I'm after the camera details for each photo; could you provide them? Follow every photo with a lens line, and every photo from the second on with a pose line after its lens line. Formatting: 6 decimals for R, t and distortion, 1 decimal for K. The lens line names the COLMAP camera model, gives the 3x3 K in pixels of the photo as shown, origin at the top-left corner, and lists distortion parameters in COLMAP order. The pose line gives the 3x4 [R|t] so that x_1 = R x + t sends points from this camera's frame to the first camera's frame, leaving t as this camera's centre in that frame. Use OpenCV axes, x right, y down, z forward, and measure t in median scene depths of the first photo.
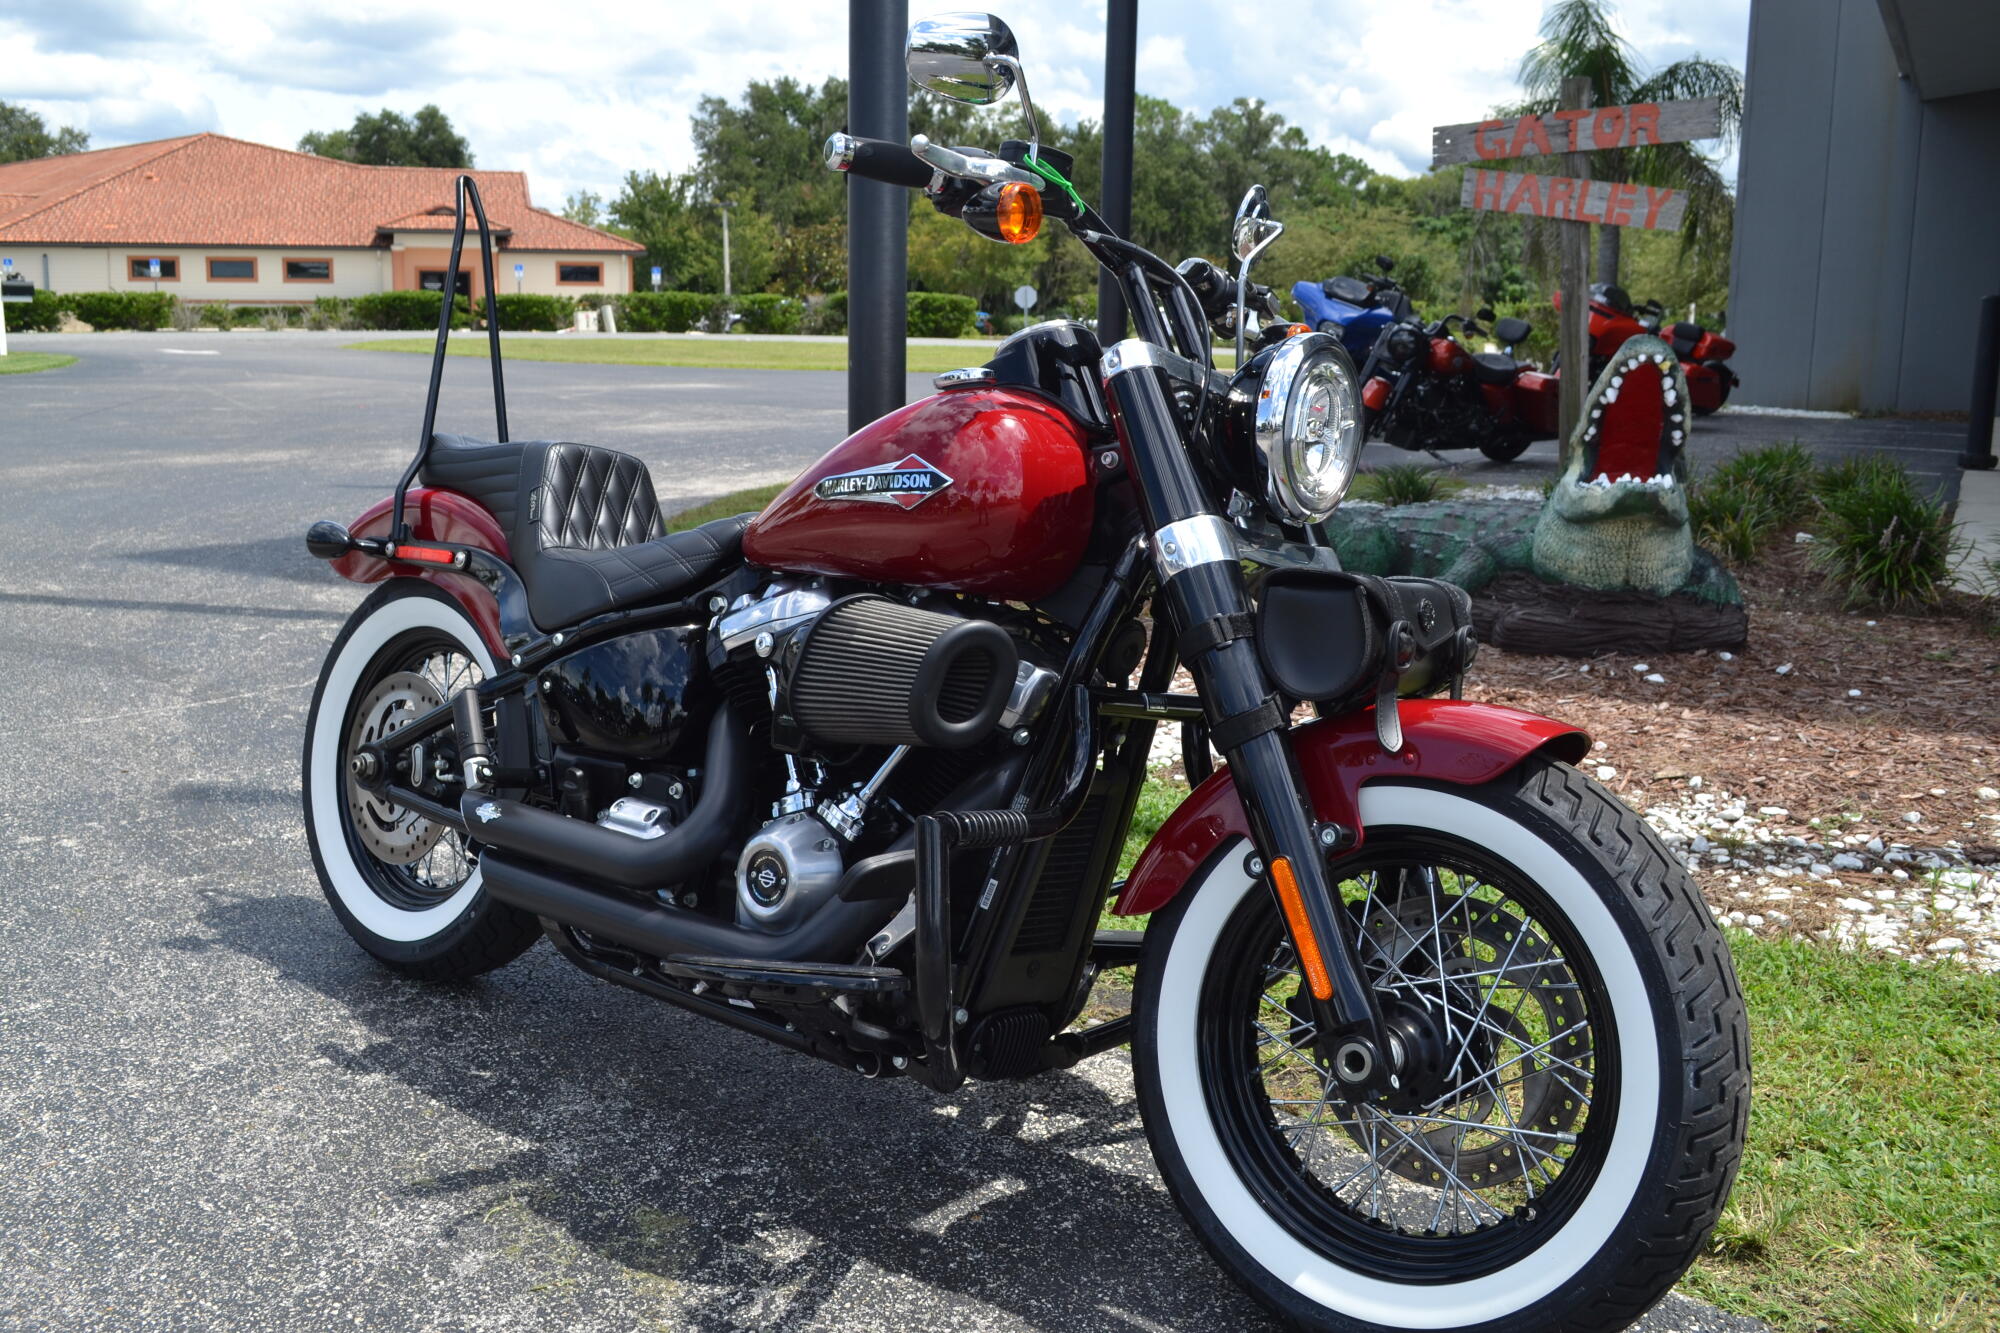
lens RADIAL K [[1847.0, 0, 986.8], [0, 1847.0, 662.7], [0, 0, 1]] dist [-0.076218, 0.009035]
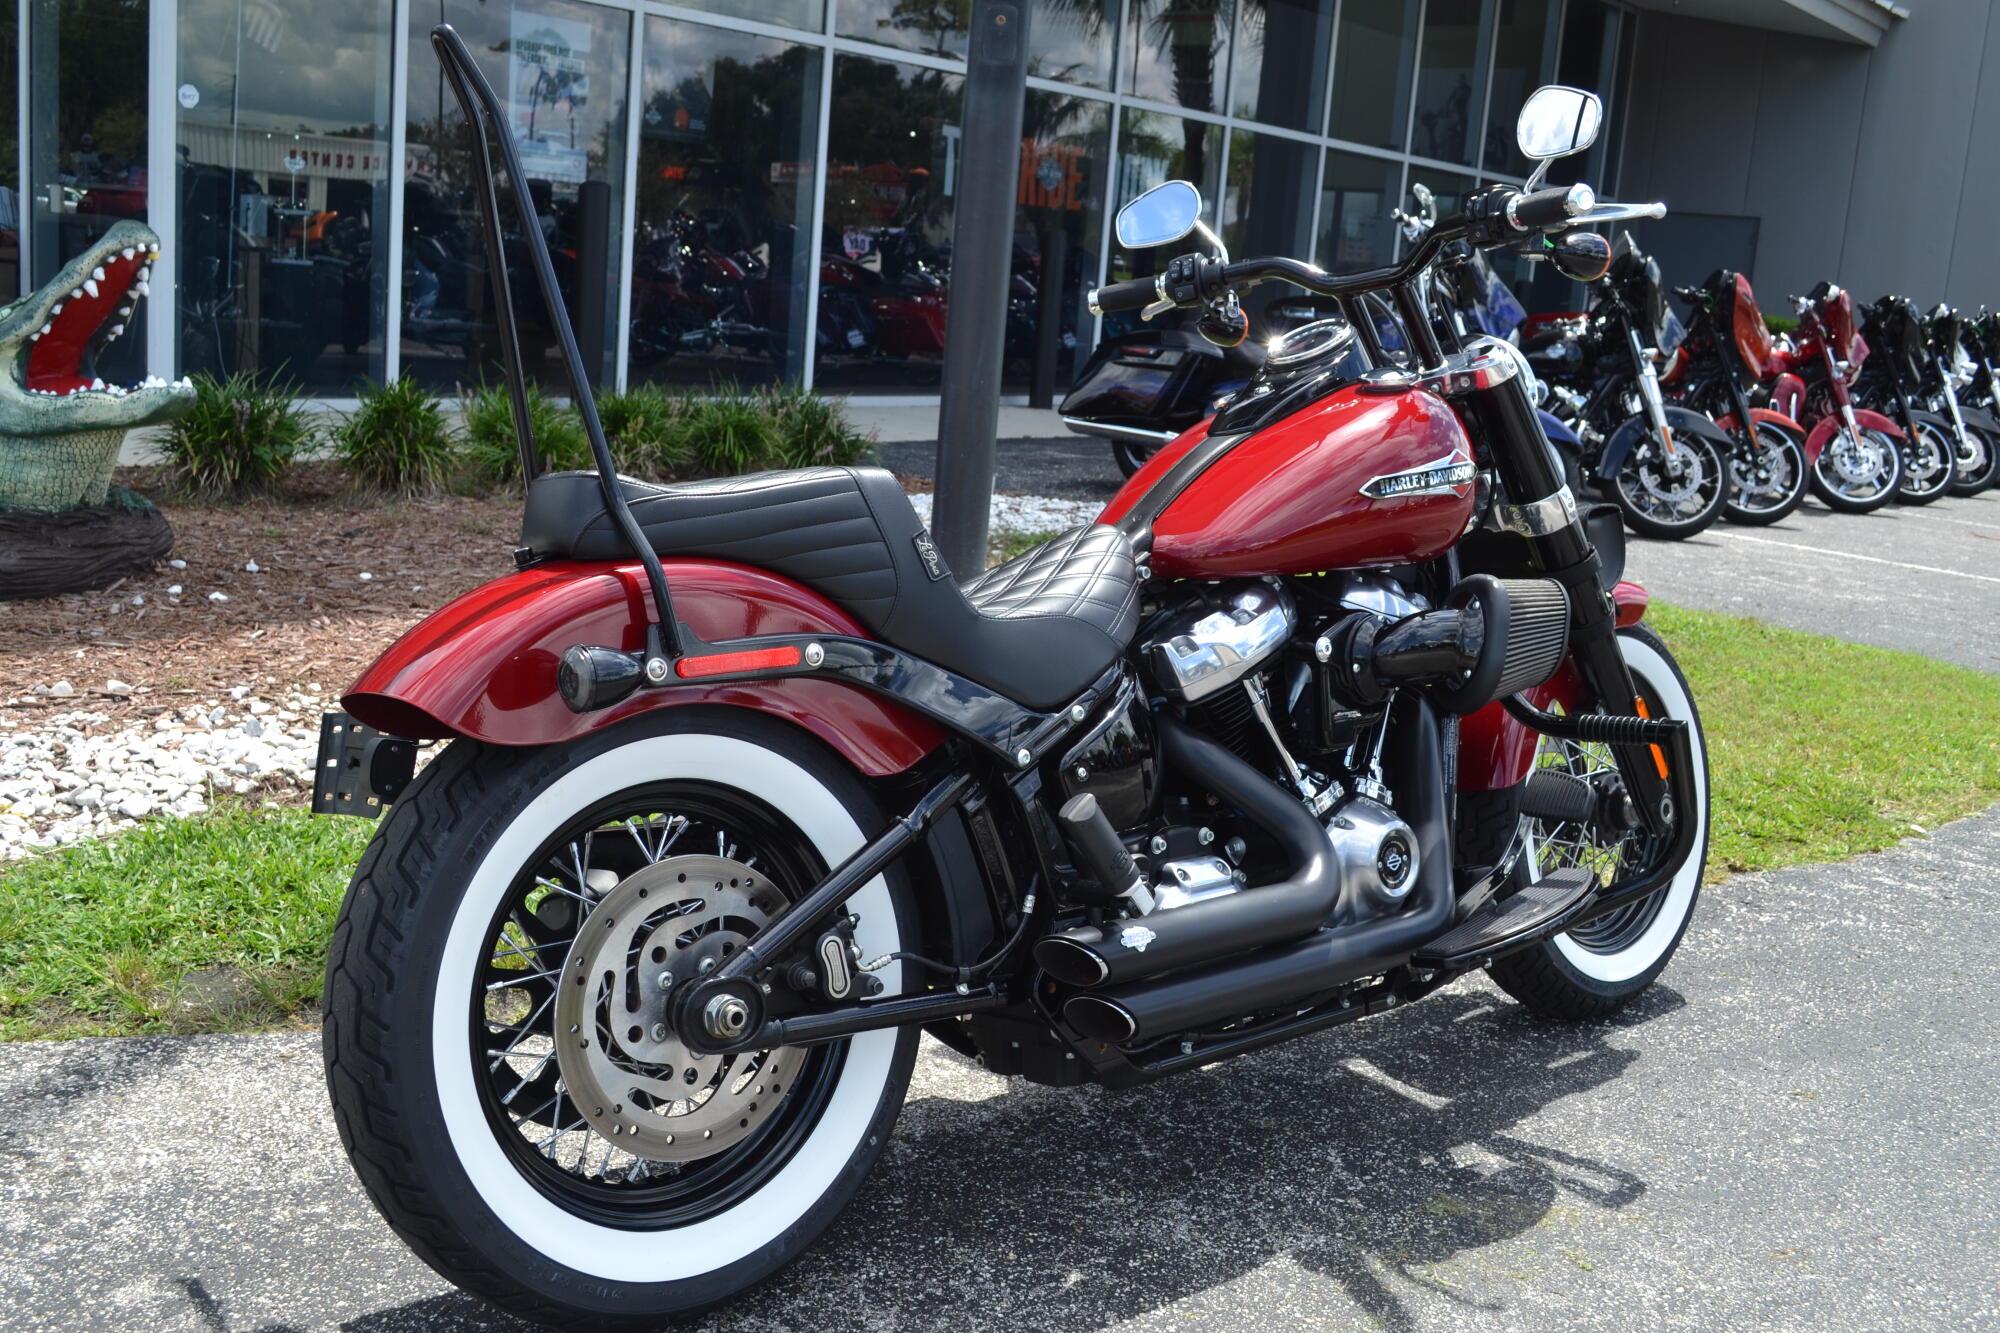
lens RADIAL K [[1981.2, 0, 1003.1], [0, 1981.2, 622.6], [0, 0, 1]] dist [-0.085836, 0.005367]
pose [[0.177996, -0.178147, 0.967771, -0.490748], [0.108450, 0.981037, 0.160643, -0.088974], [-0.978037, 0.076361, 0.193940, 0.396846]]
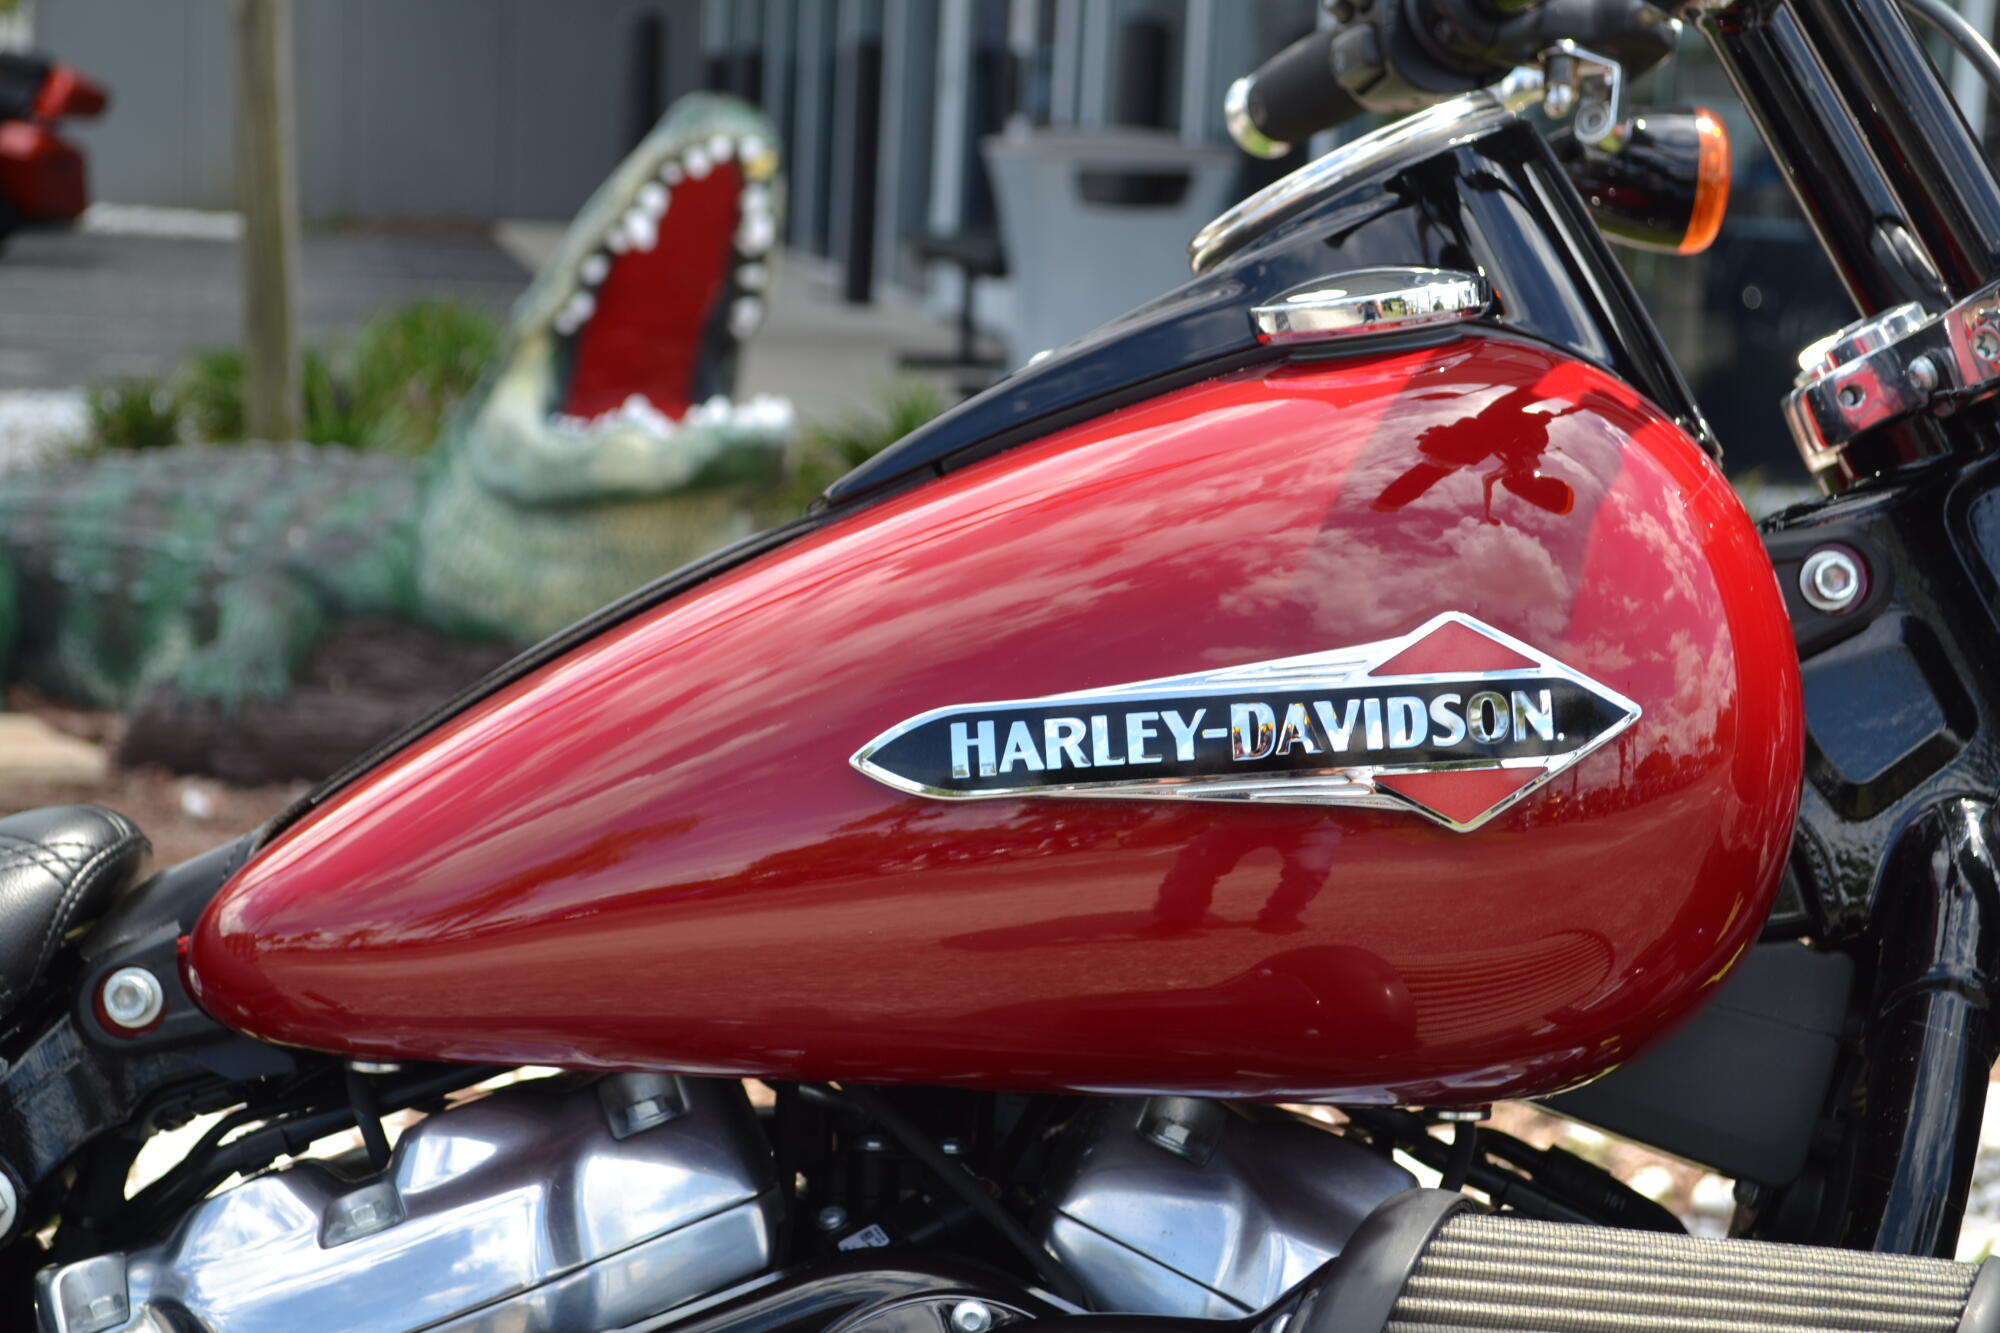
lens RADIAL K [[3586.9, 0, 1000.0], [0, 3586.9, 666.5], [0, 0, 1]] dist [-0.000400, 0.091562]
pose [[0.775760, -0.073906, 0.626685, -0.150826], [0.080815, 0.996576, 0.017489, -0.045162], [-0.625832, 0.037079, 0.779076, 0.247723]]
